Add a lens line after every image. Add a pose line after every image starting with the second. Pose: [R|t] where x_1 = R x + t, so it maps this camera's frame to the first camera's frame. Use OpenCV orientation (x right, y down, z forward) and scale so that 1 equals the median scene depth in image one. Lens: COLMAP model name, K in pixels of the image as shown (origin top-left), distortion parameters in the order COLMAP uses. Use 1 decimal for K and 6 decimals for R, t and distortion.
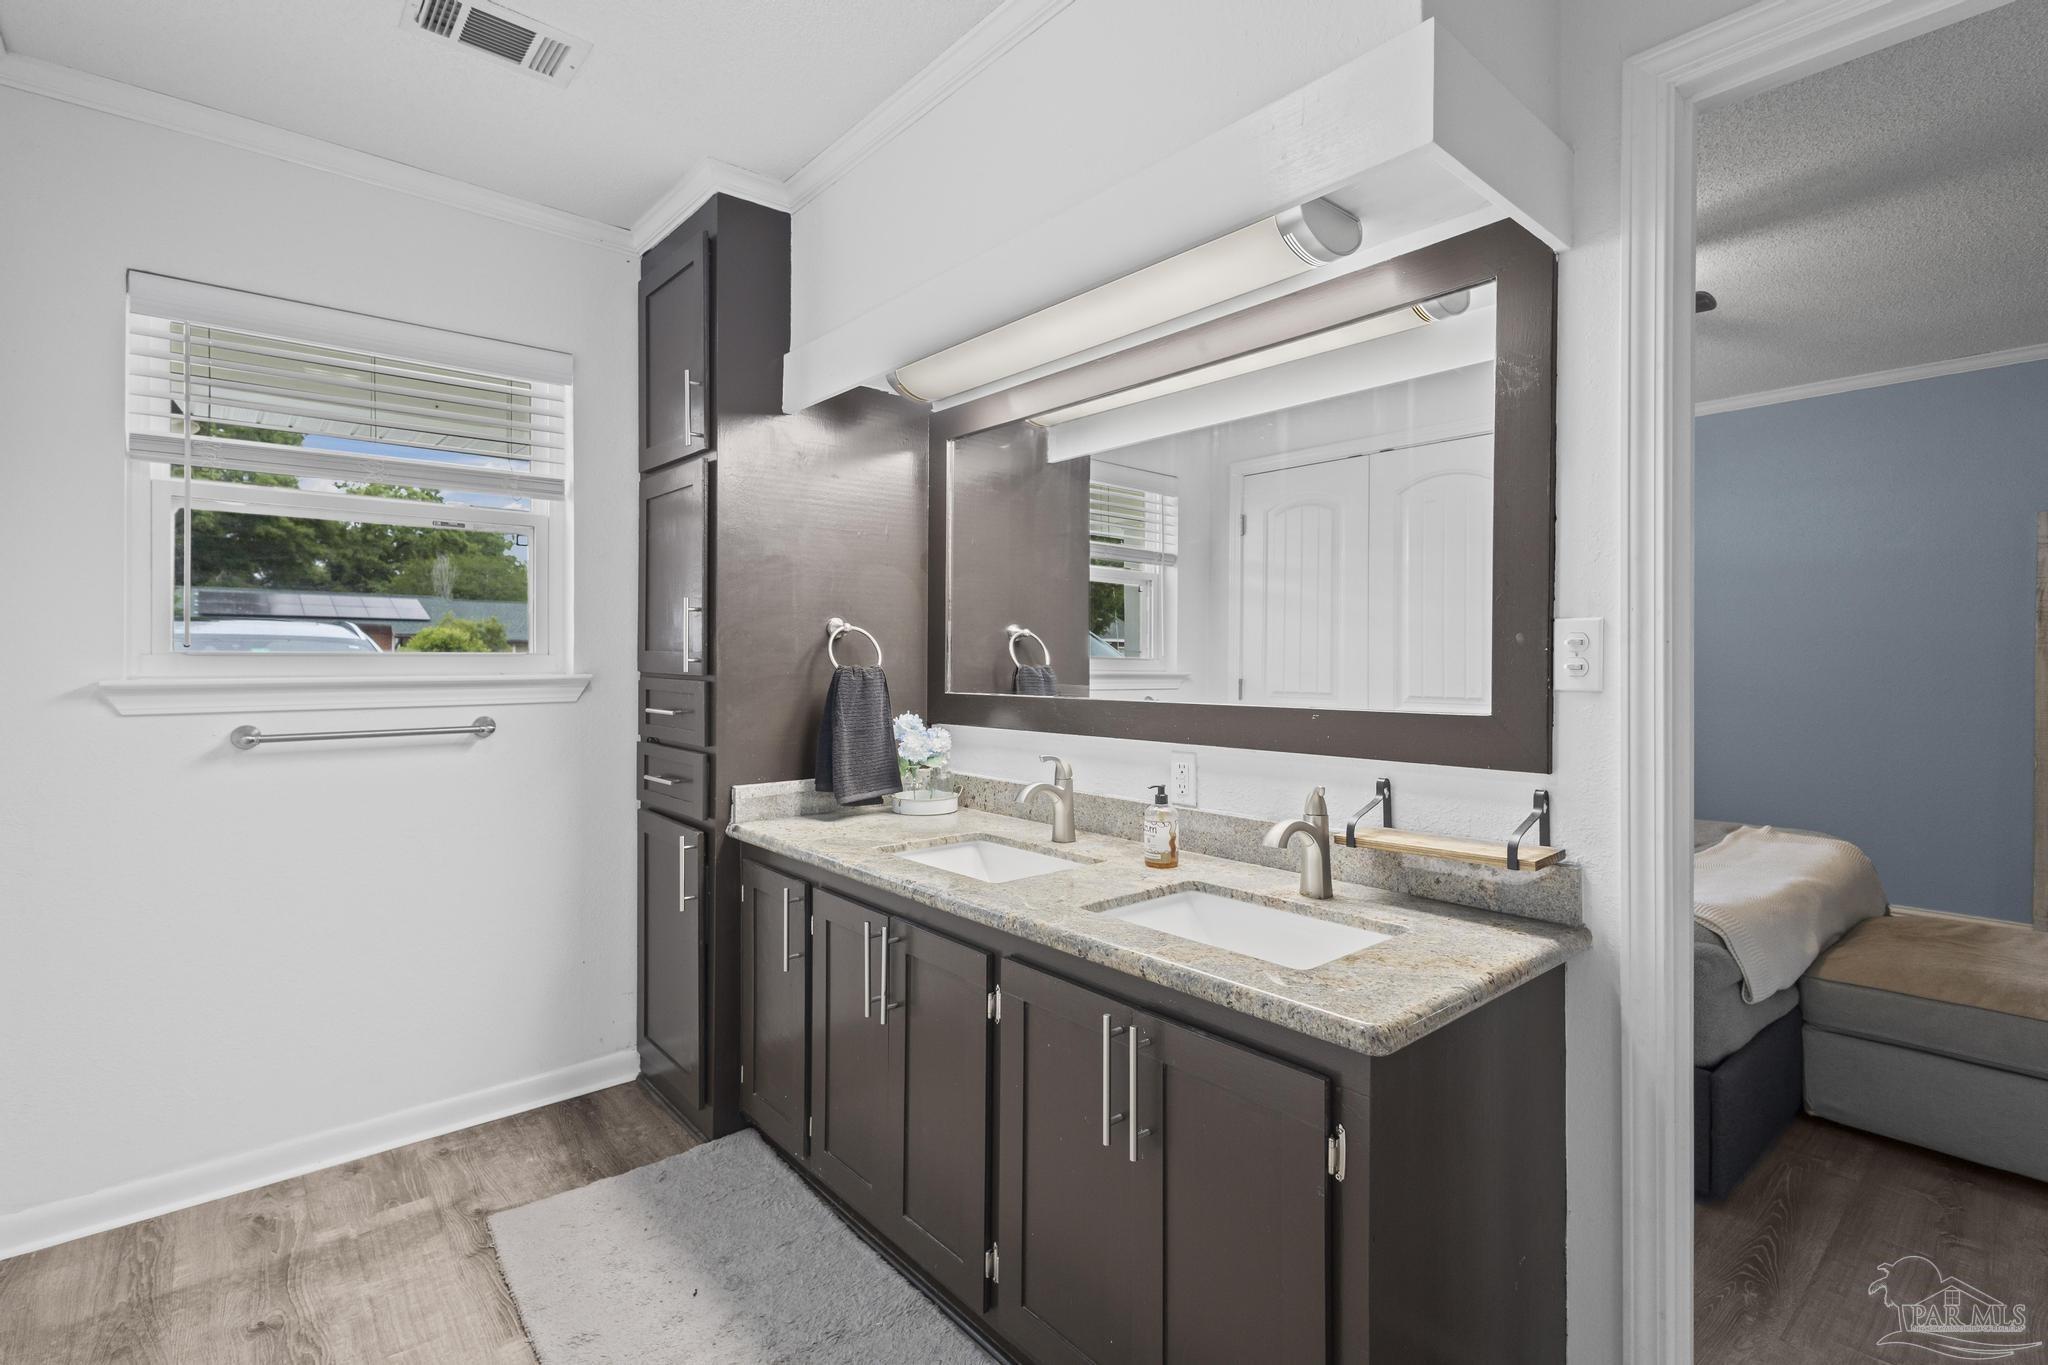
lens RADIAL K [[951.5, 0, 1024.3], [0, 951.5, 661.5], [0, 0, 1]] dist [0.004192, -0.000576]
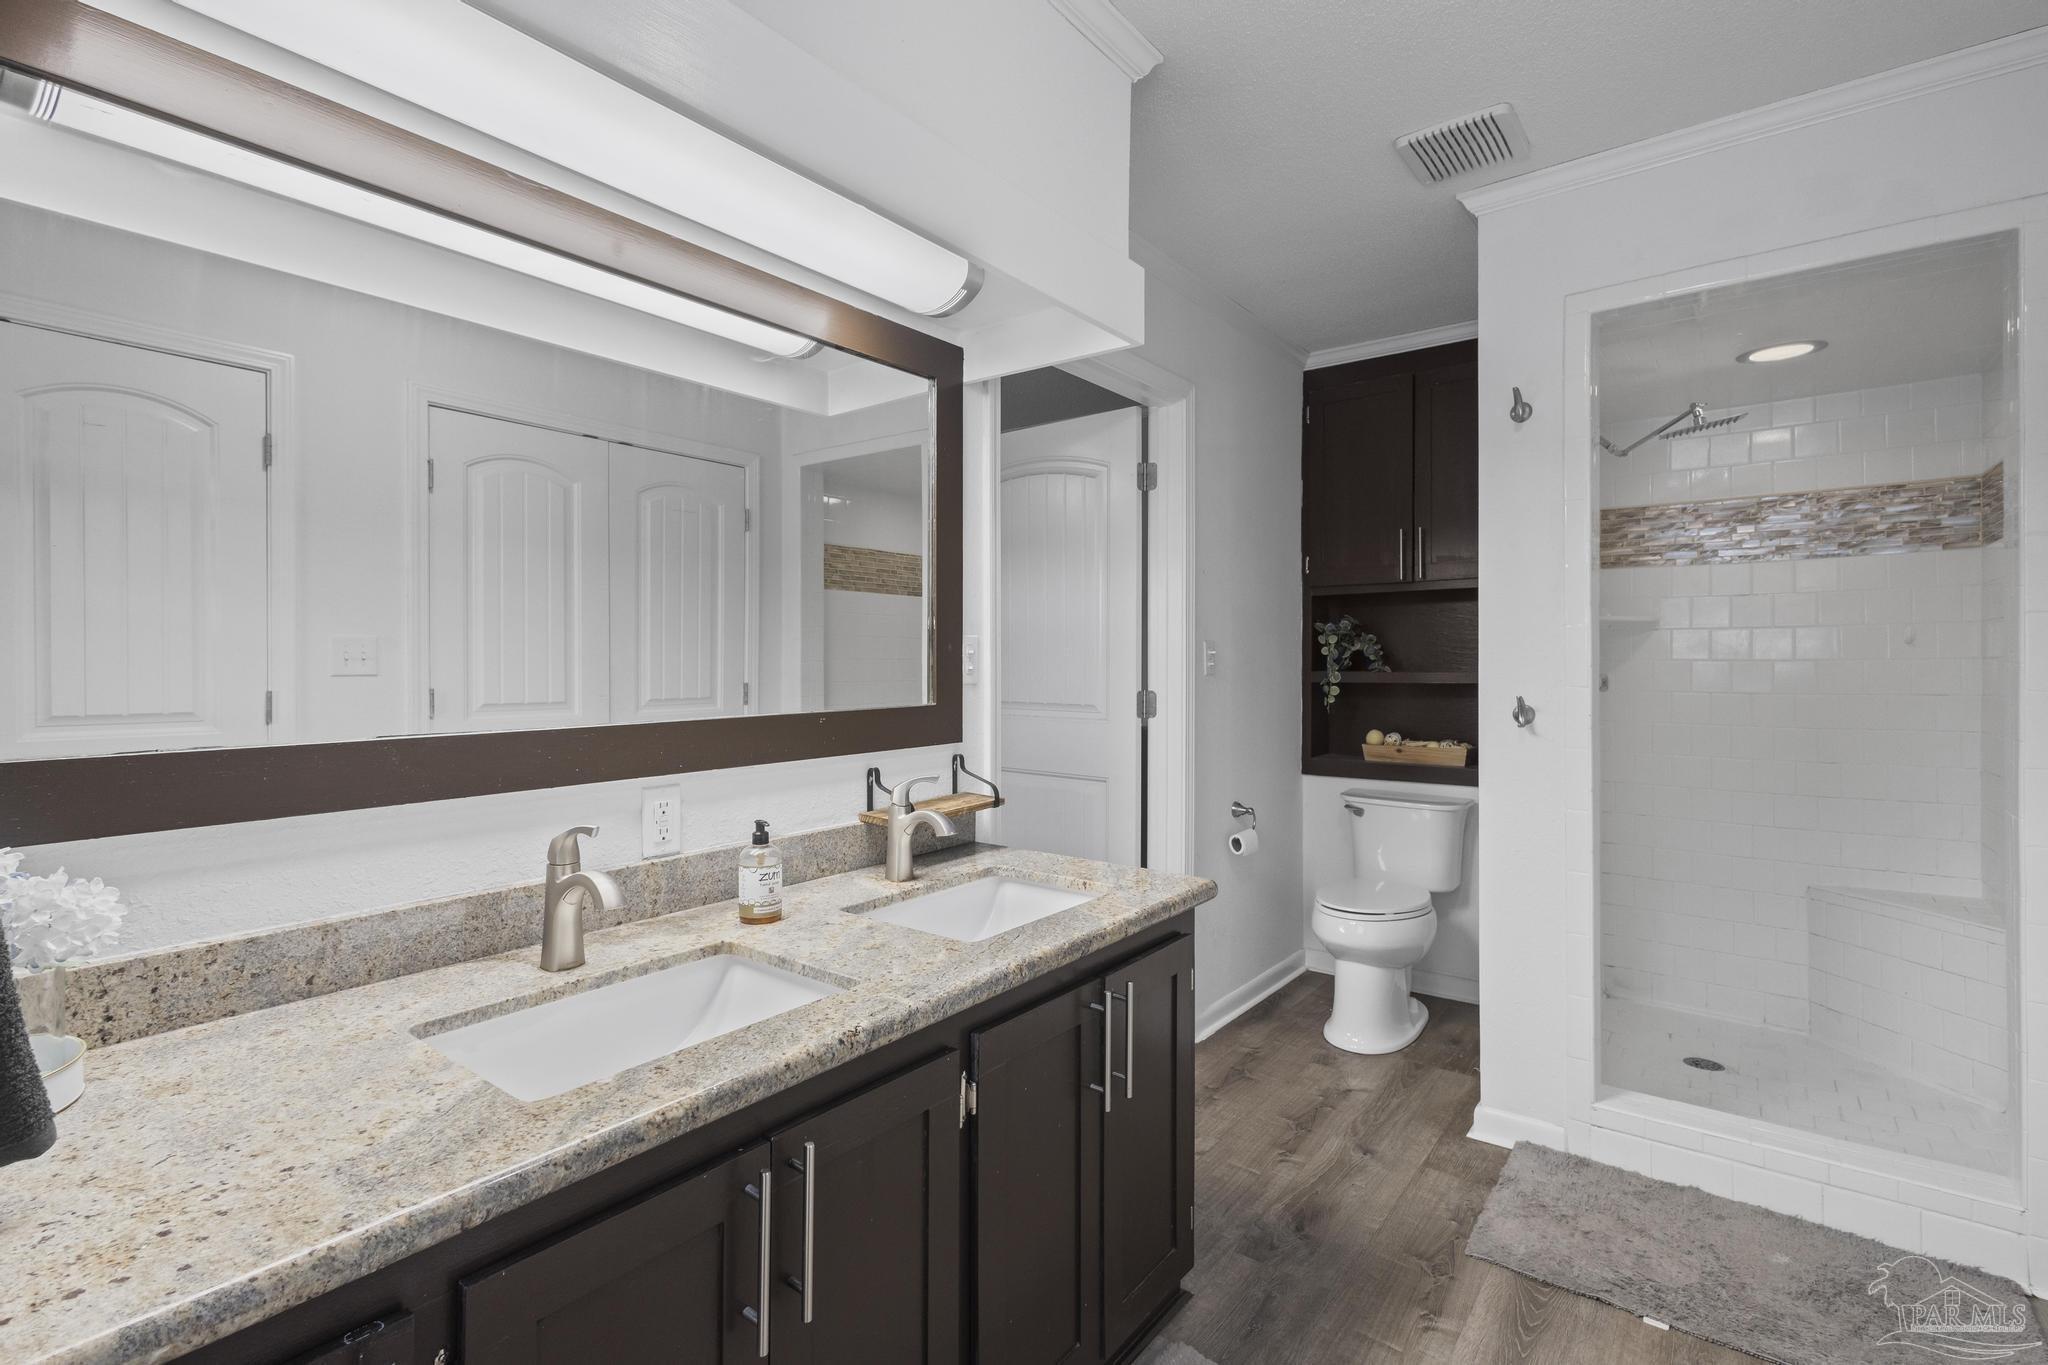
lens RADIAL K [[951.5, 0, 1024.3], [0, 951.5, 661.5], [0, 0, 1]] dist [0.004192, -0.000576]
pose [[-0.205212, -0.014199, 0.978614, -0.799904], [-0.007253, 0.999889, 0.012986, -0.021684], [-0.978691, -0.004433, -0.205293, 1.085099]]
